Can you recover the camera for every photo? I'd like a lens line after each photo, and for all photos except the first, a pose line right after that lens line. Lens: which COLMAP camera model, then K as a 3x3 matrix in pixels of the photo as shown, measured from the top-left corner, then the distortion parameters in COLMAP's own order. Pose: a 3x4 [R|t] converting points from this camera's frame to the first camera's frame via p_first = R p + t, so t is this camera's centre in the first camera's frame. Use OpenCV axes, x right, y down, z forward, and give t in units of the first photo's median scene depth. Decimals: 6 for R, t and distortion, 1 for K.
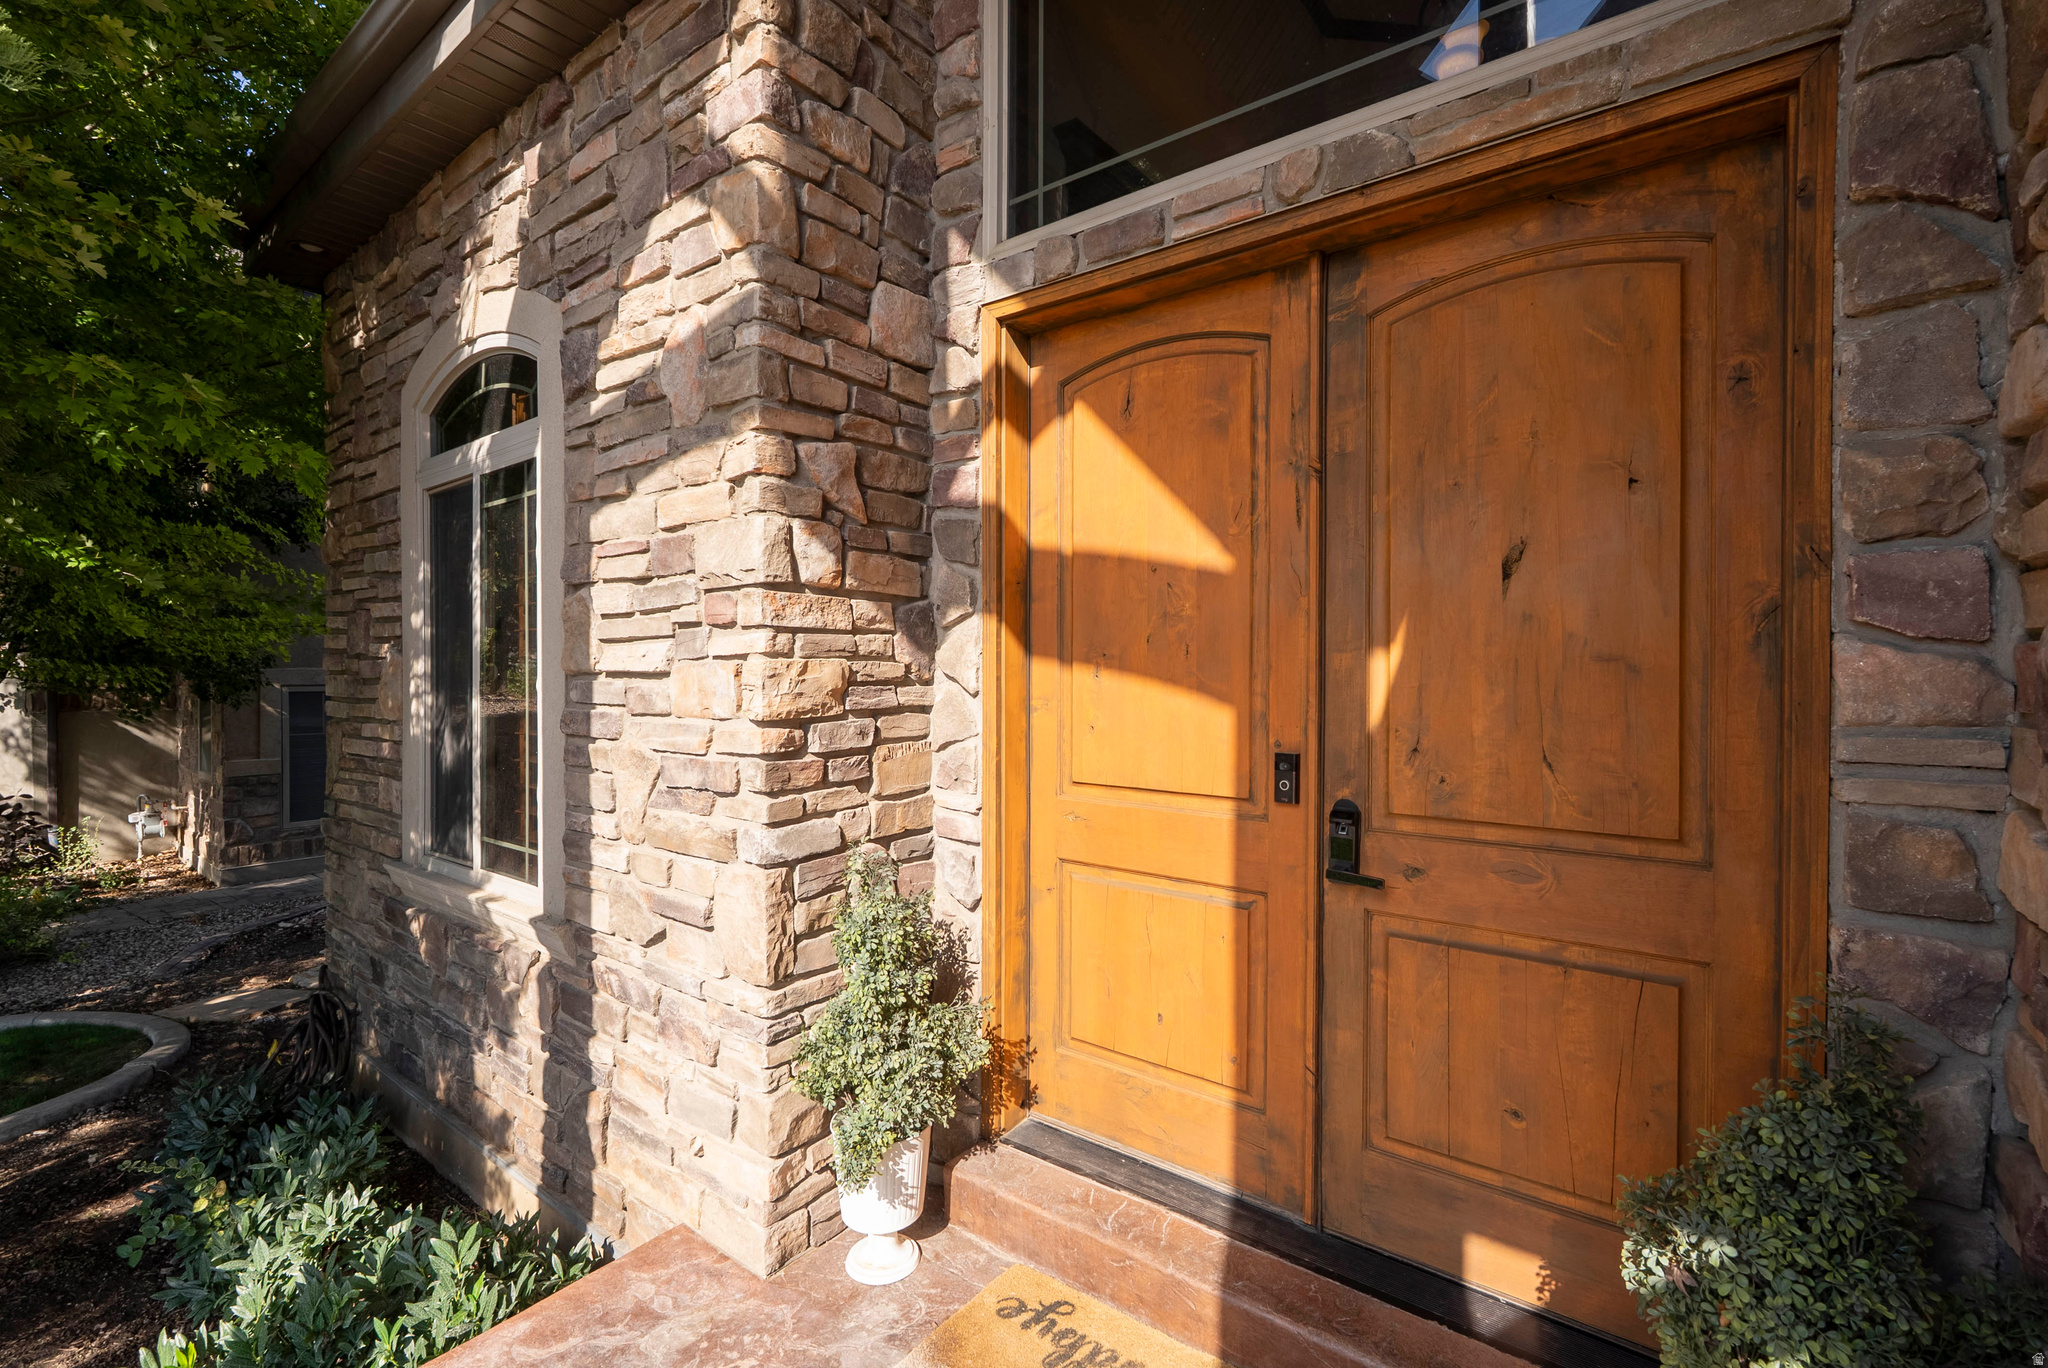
lens RADIAL K [[888.9, 0, 1060.4], [0, 888.9, 668.4], [0, 0, 1]] dist [-0.009623, 0.000448]
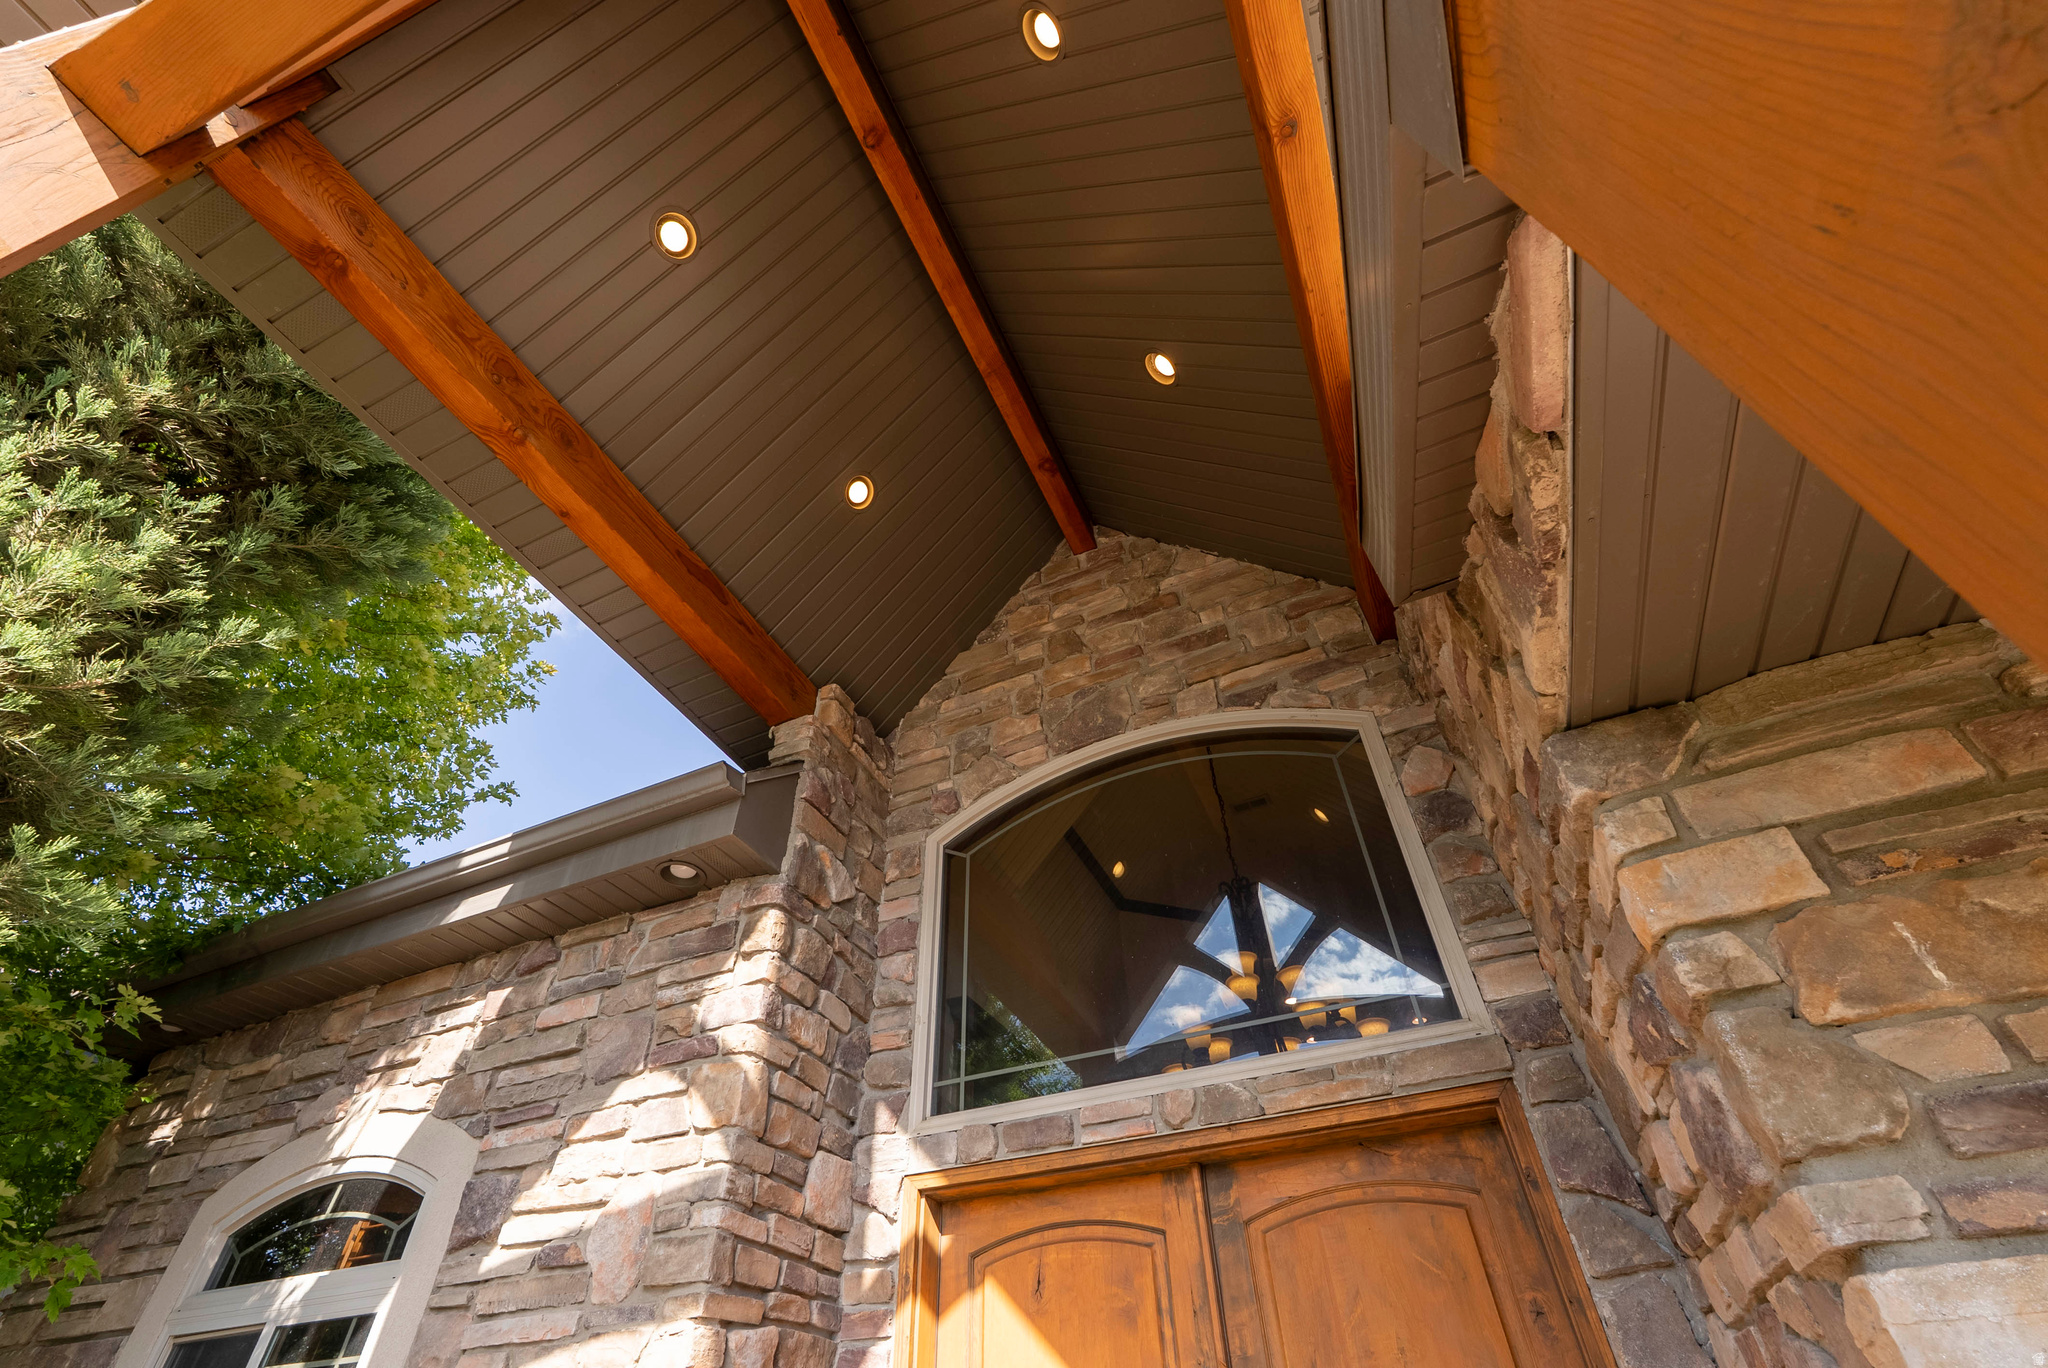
lens RADIAL K [[888.9, 0, 1025.9], [0, 888.9, 687.6], [0, 0, 1]] dist [-0.009623, 0.000448]
pose [[0.976233, 0.126726, 0.175812, -0.225149], [0.029051, 0.727384, -0.685615, -0.082564], [-0.214768, 0.674428, 0.706415, -0.272864]]
